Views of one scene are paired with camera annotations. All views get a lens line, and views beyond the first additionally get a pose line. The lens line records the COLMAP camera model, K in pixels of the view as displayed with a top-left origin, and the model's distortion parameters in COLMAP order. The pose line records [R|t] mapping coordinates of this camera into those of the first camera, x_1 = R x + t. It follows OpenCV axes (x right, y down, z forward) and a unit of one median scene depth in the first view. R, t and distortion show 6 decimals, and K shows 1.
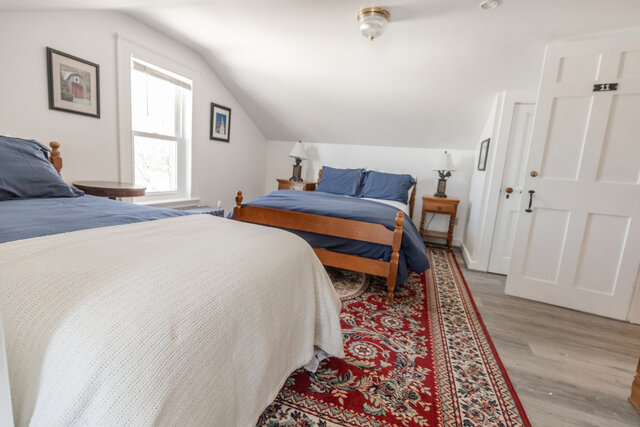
lens RADIAL K [[290.2, 0, 325.0], [0, 290.2, 211.9], [0, 0, 1]] dist [0.001847, -0.000524]
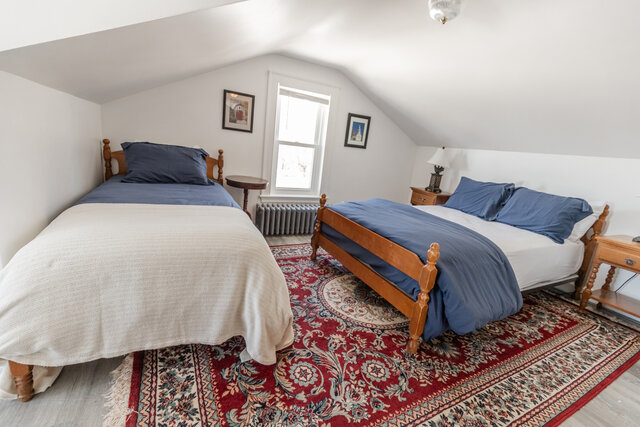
lens RADIAL K [[290.2, 0, 325.0], [0, 290.2, 211.9], [0, 0, 1]] dist [0.001847, -0.000524]
pose [[0.720509, 0.150761, -0.676859, 0.494730], [-0.157823, 0.986116, 0.051643, -0.066953], [0.675247, 0.069615, 0.734299, 0.213990]]
